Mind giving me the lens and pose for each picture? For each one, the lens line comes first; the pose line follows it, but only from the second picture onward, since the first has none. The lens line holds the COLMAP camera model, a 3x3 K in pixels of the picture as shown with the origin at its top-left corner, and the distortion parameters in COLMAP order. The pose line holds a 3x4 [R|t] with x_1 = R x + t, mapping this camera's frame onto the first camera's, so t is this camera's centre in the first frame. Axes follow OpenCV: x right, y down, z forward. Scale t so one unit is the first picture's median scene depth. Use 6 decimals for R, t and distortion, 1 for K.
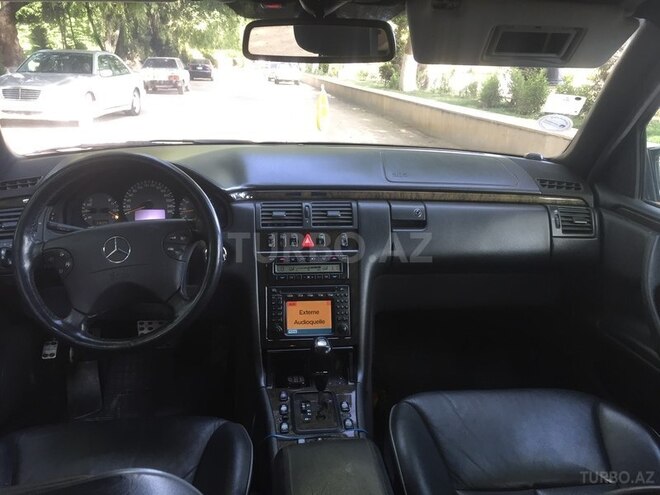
lens RADIAL K [[556.6, 0, 330.7], [0, 556.6, 246.8], [0, 0, 1]] dist [0.034563, -0.023394]
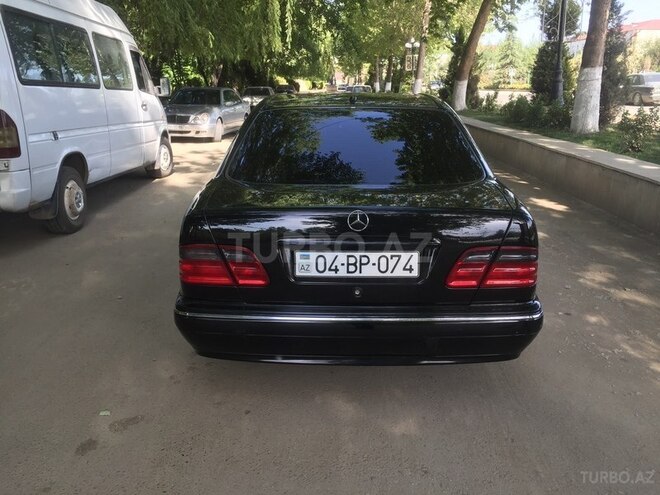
lens RADIAL K [[556.6, 0, 329.9], [0, 556.6, 248.3], [0, 0, 1]] dist [0.034563, -0.023394]
pose [[0.990960, 0.012952, -0.133533, 0.021842], [-0.016806, 0.999473, -0.027773, 0.046795], [0.133103, 0.029766, 0.990655, -0.184108]]
